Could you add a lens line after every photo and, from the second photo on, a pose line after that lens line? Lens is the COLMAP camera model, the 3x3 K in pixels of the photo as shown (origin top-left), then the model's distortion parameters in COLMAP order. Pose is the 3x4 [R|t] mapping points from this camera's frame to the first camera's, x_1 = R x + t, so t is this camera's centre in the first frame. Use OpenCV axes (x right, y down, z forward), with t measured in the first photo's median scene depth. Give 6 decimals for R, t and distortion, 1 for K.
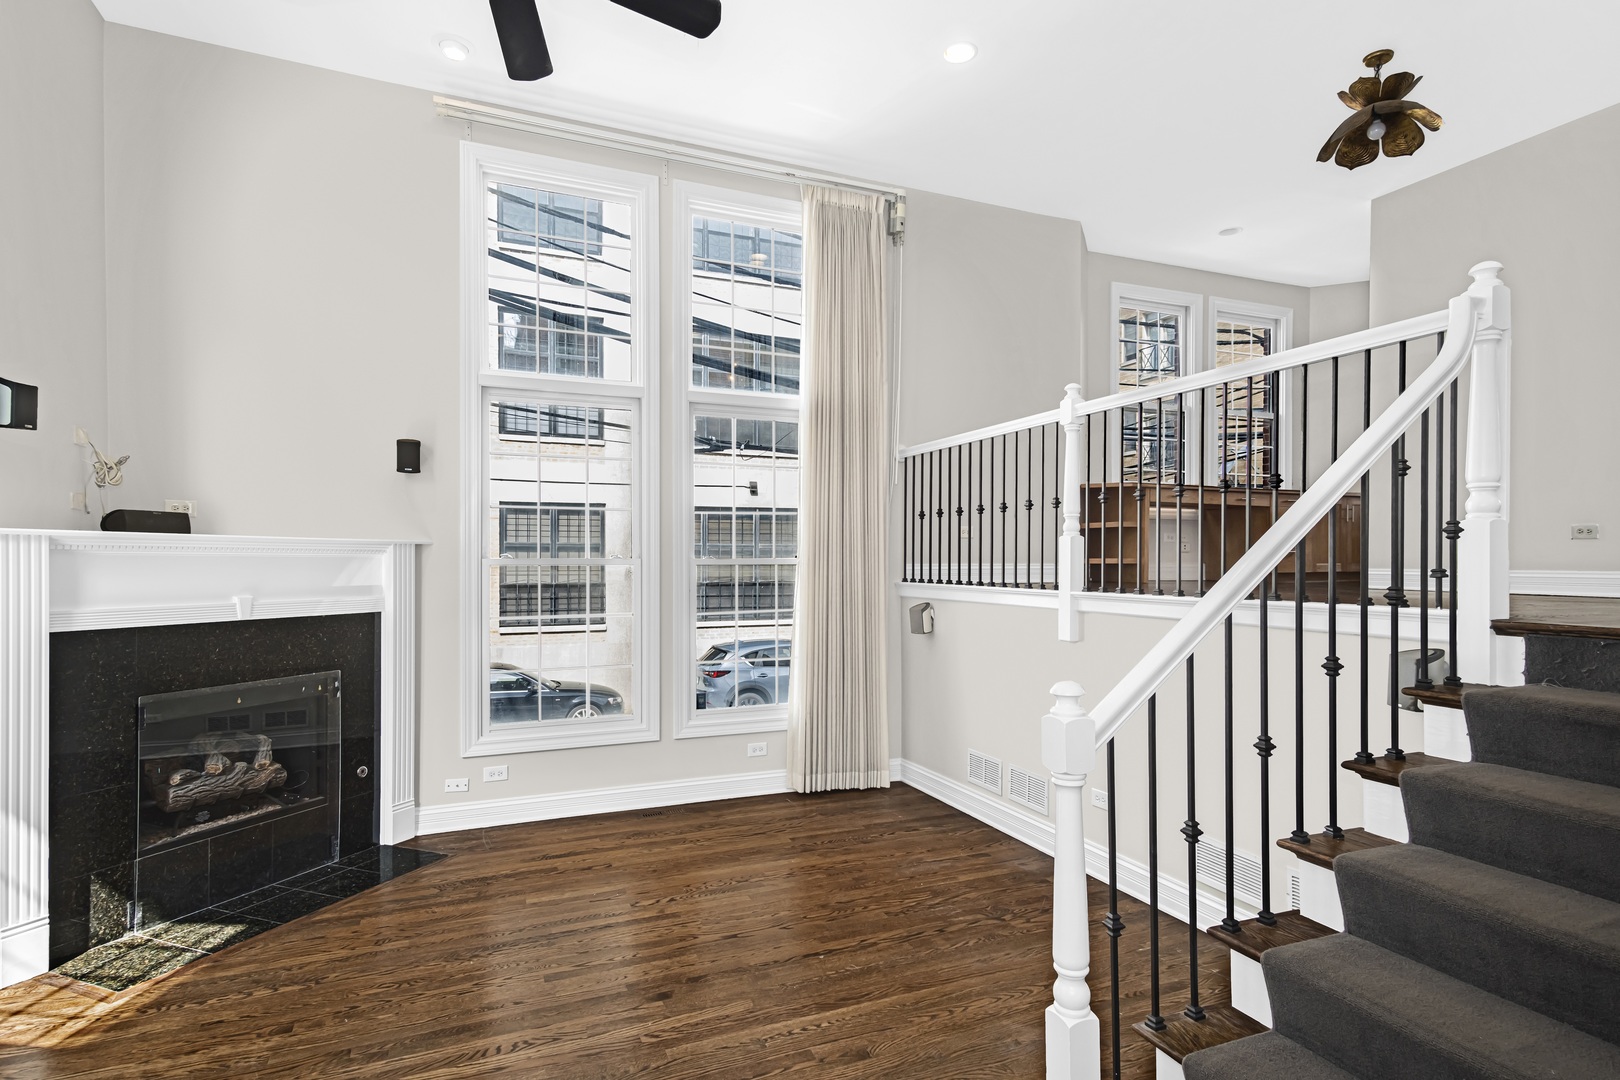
lens RADIAL K [[852.1, 0, 813.6], [0, 852.1, 537.3], [0, 0, 1]] dist [0.003754, 0.000744]
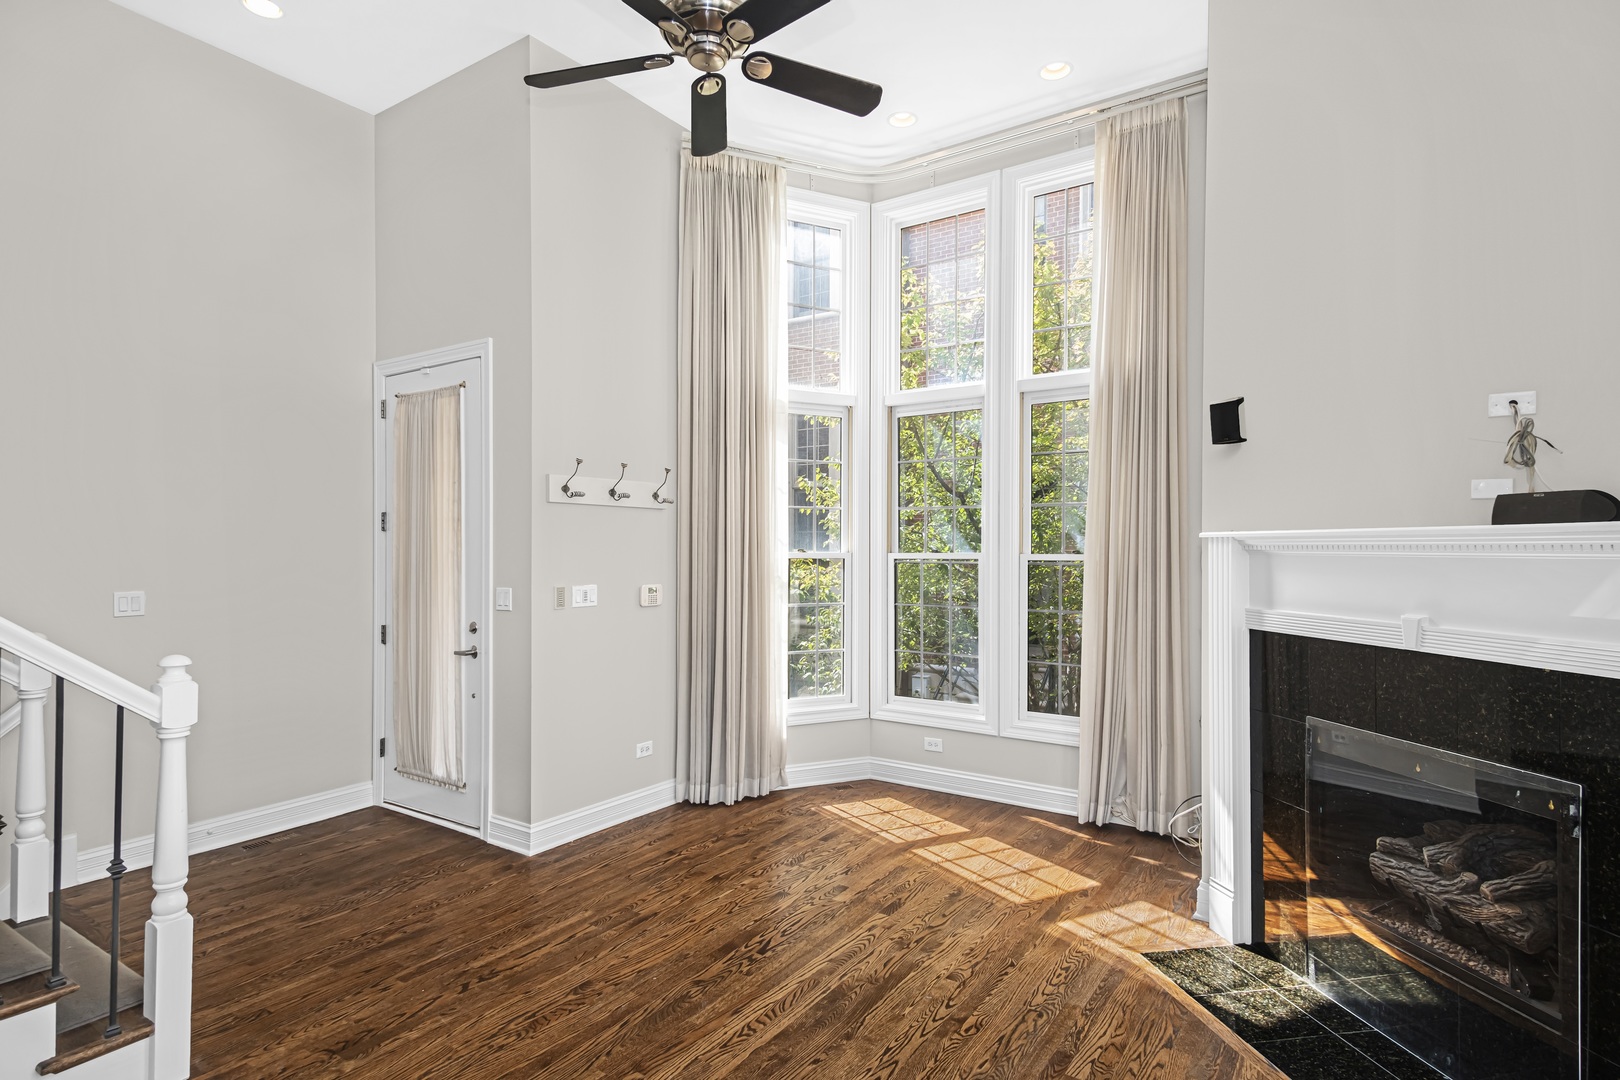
lens RADIAL K [[839.1, 0, 828.3], [0, 839.1, 548.8], [0, 0, 1]] dist [0.020705, -0.000742]
pose [[-0.821465, -0.009988, -0.570171, 0.101244], [0.005855, 0.999646, -0.025947, 0.029216], [0.570228, -0.024653, -0.821116, 1.242769]]
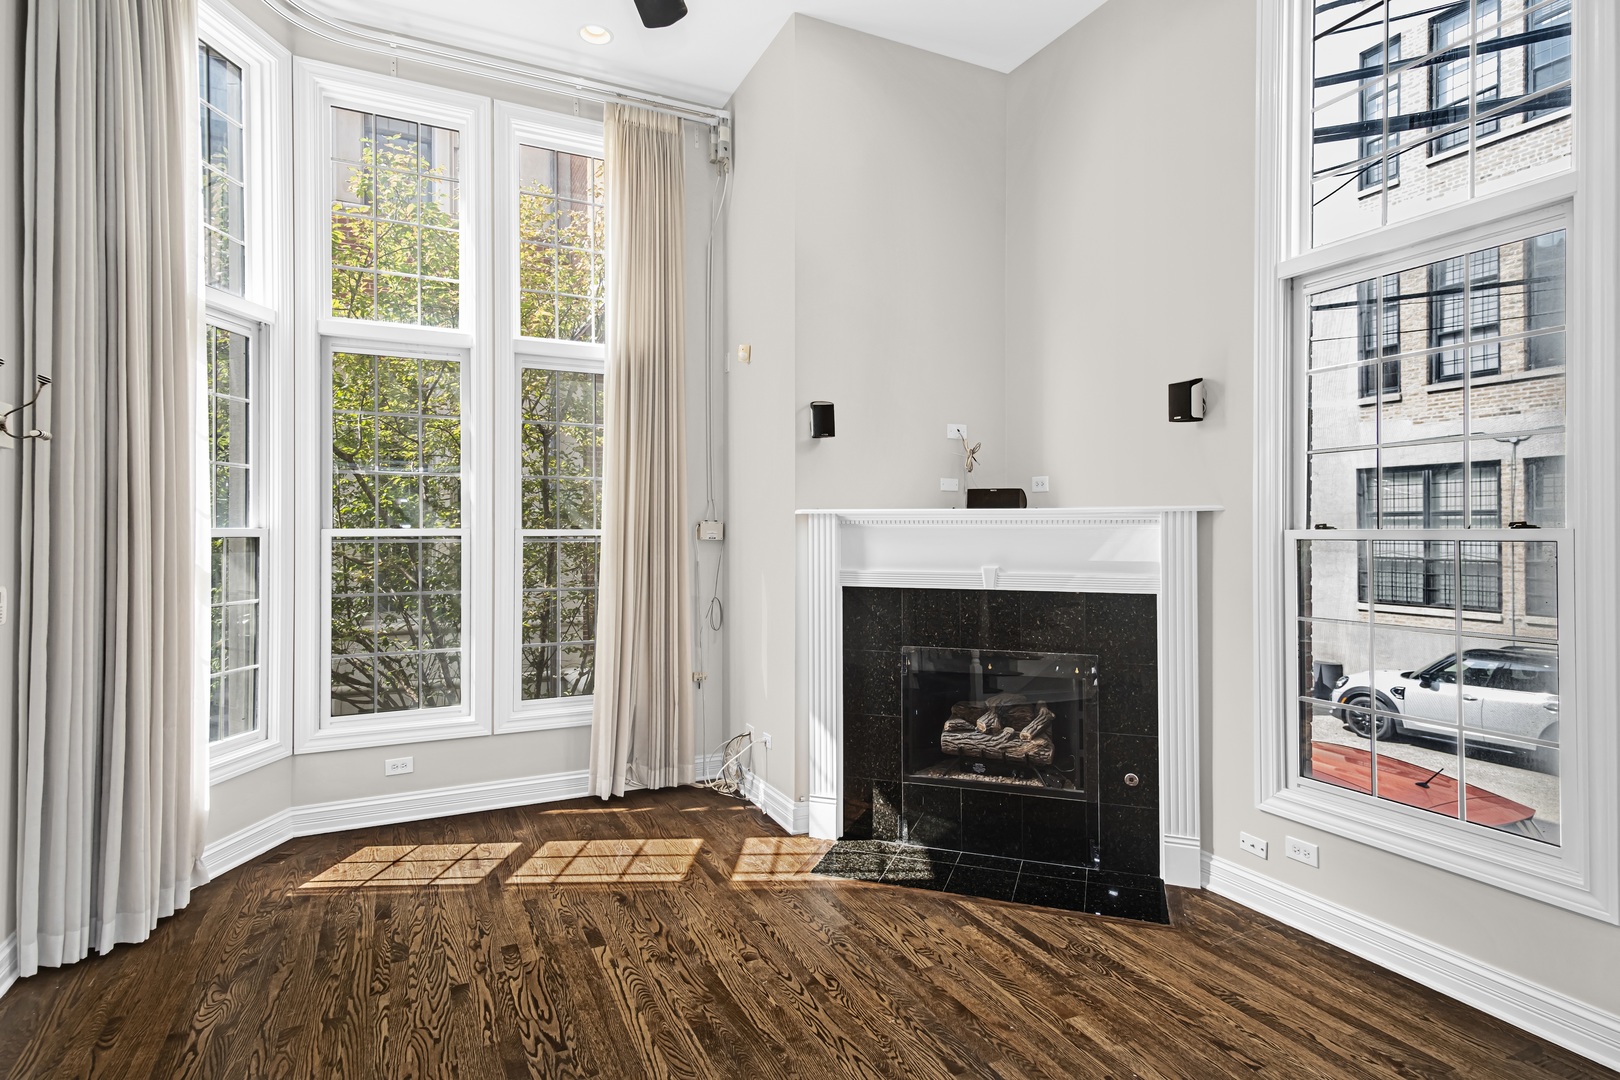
lens RADIAL K [[835.5, 0, 816.5], [0, 835.5, 520.4], [0, 0, 1]] dist [0.026380, -0.001111]
pose [[0.062952, -0.016073, -0.997887, 0.323702], [0.026803, 0.999537, -0.014409, 0.020879], [0.997657, -0.025840, 0.063353, 0.700673]]
